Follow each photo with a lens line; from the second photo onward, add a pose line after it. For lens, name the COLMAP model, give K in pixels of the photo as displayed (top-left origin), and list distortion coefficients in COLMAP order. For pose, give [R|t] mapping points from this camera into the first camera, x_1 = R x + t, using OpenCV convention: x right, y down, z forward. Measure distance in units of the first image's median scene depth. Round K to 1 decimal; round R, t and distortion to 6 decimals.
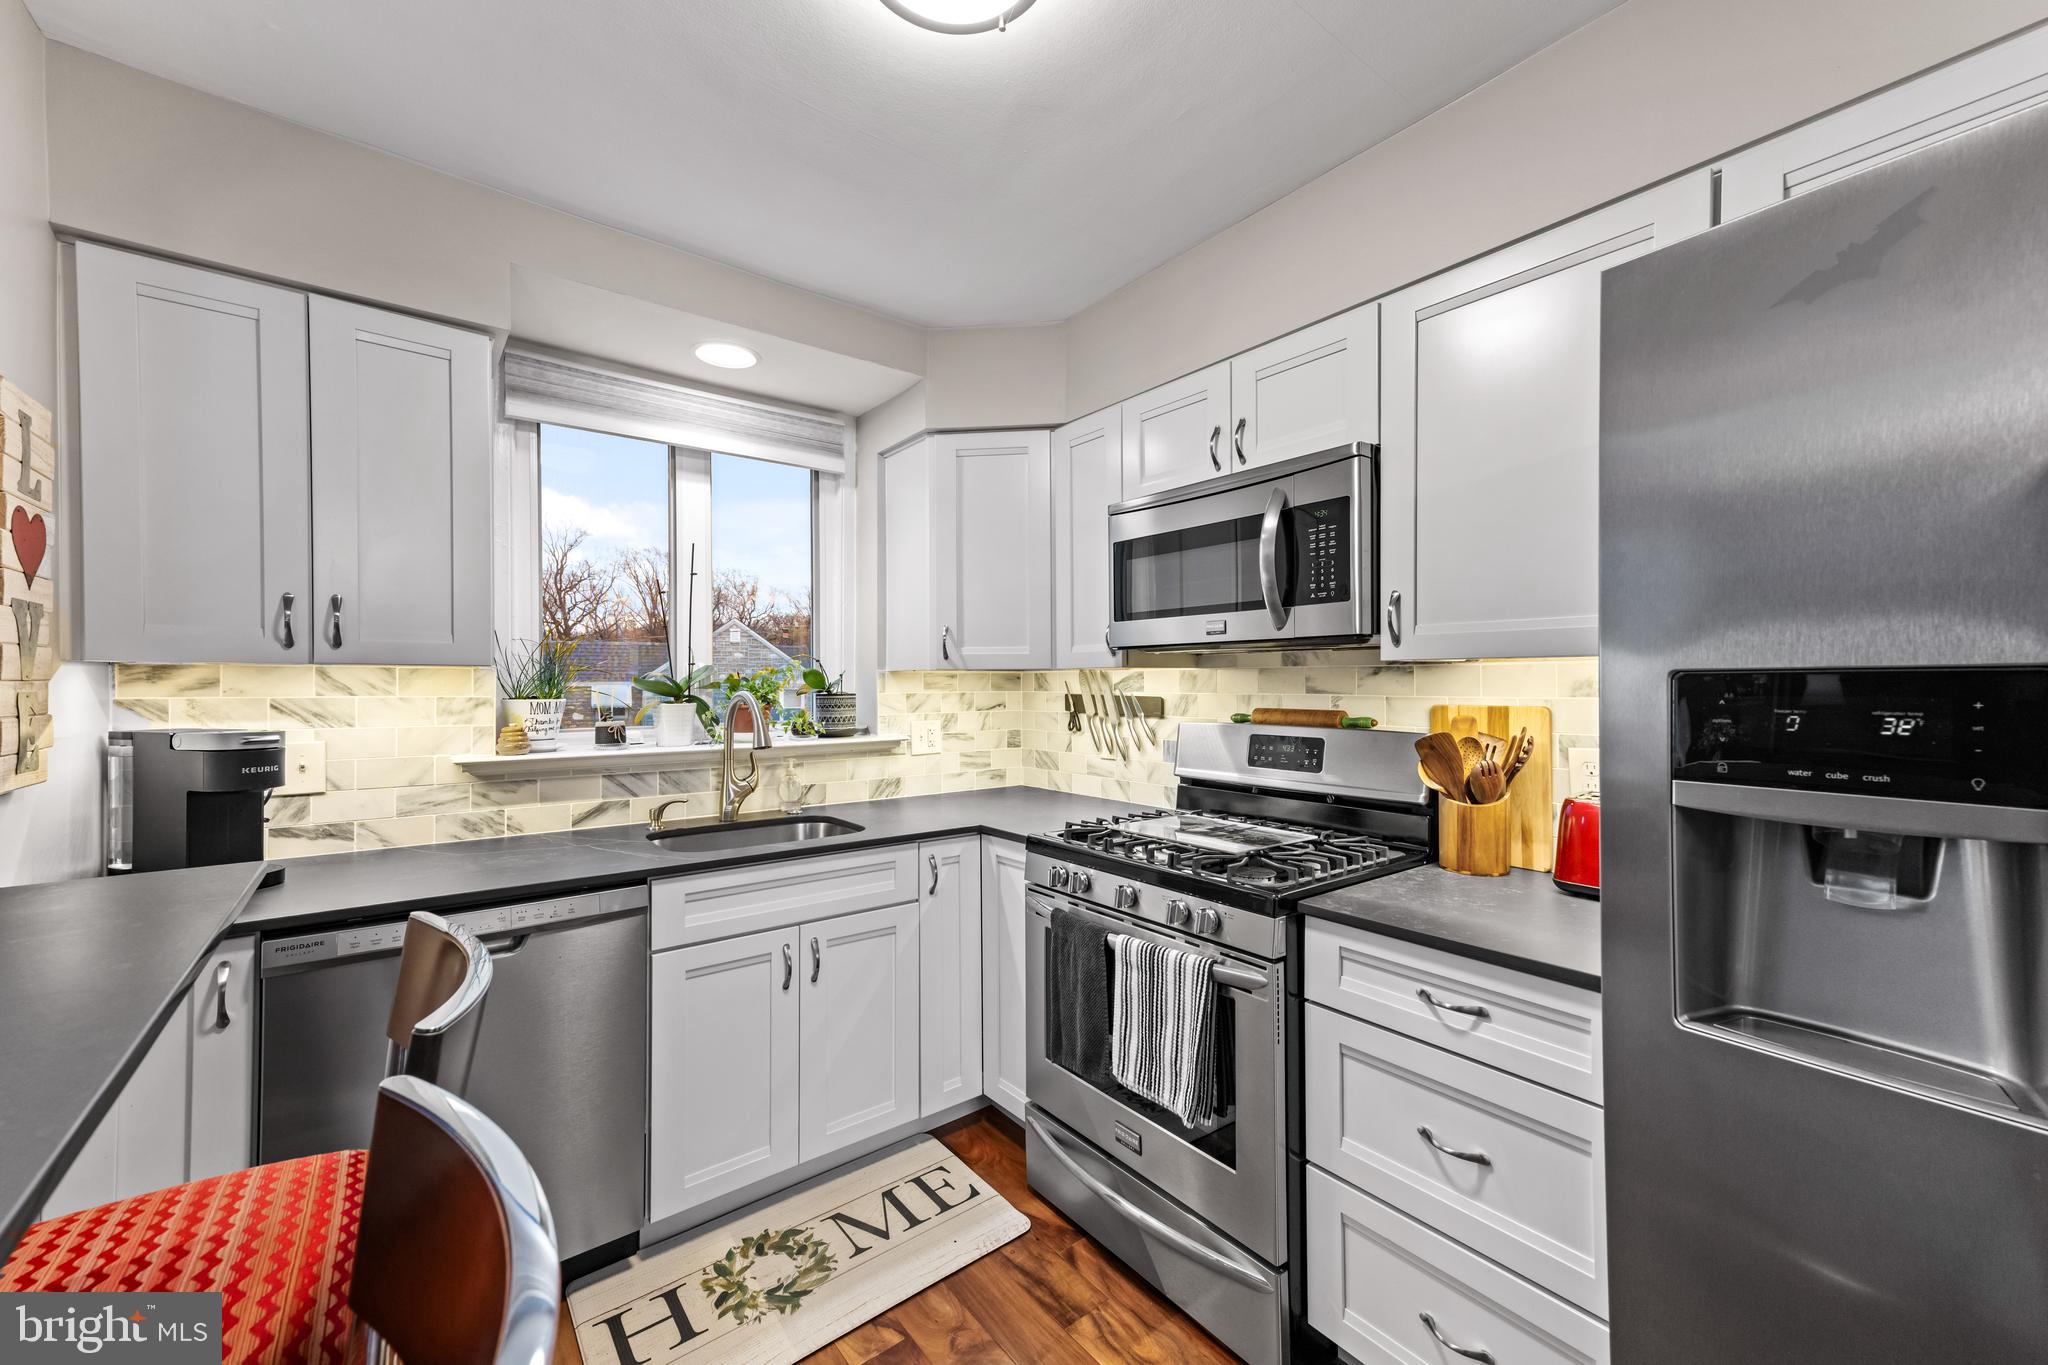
lens RADIAL K [[797.8, 0, 1026.5], [0, 797.8, 685.9], [0, 0, 1]] dist [0.021286, 0.000047]
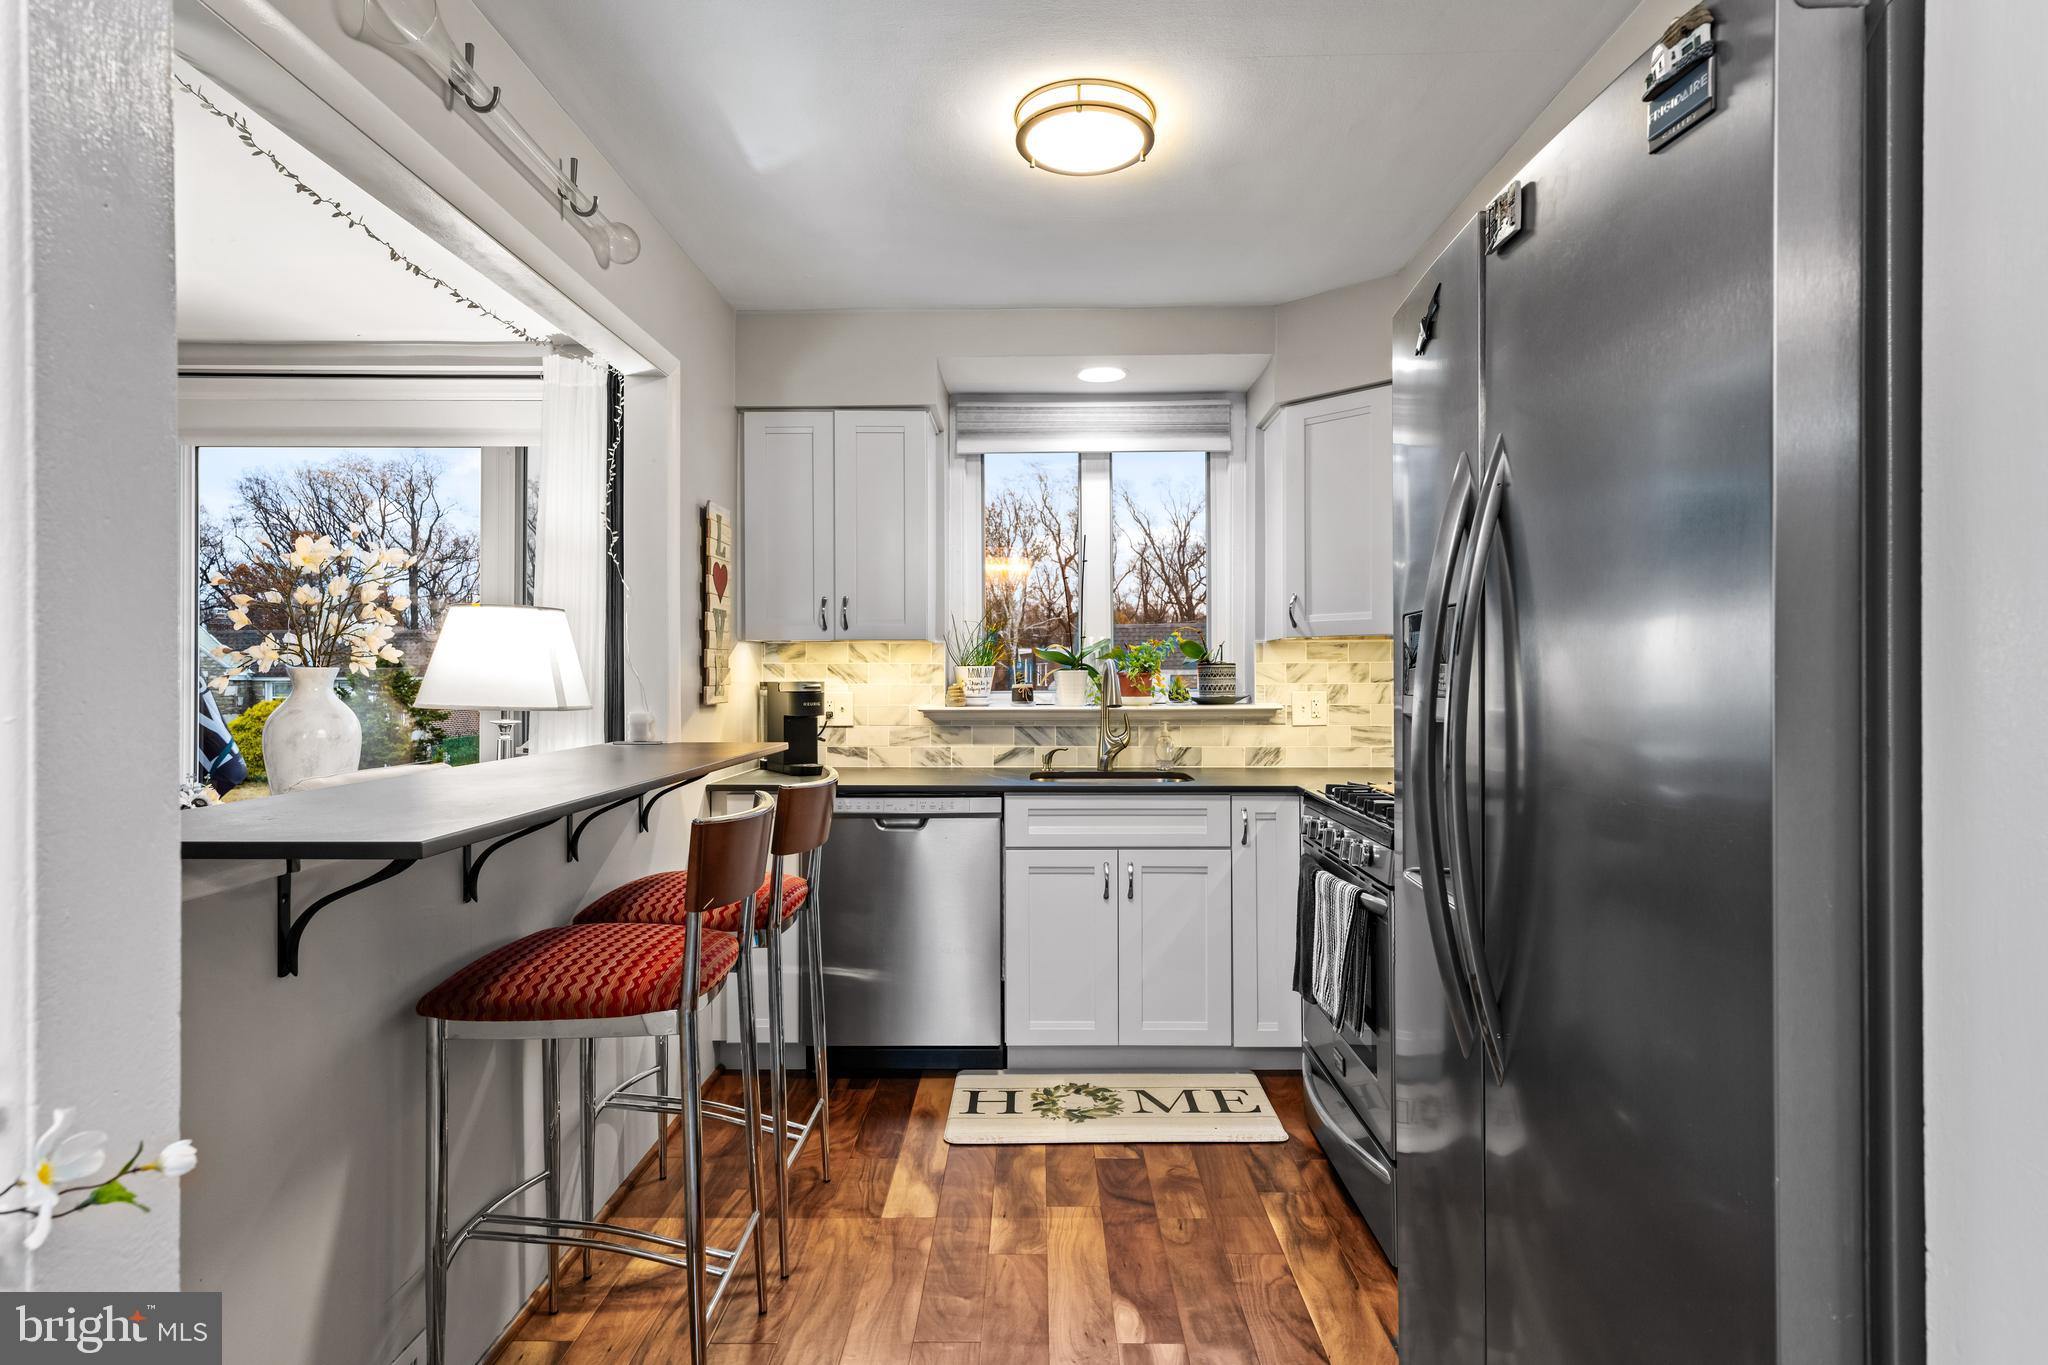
lens RADIAL K [[1050.9, 0, 1026.3], [0, 1050.9, 675.8], [0, 0, 1]] dist [0.012504, -0.002202]
pose [[0.783166, 0.000271, -0.621813, 0.552996], [0.000279, 1.000000, 0.000787, 0.032096], [0.621813, -0.000790, 0.783166, -0.307734]]
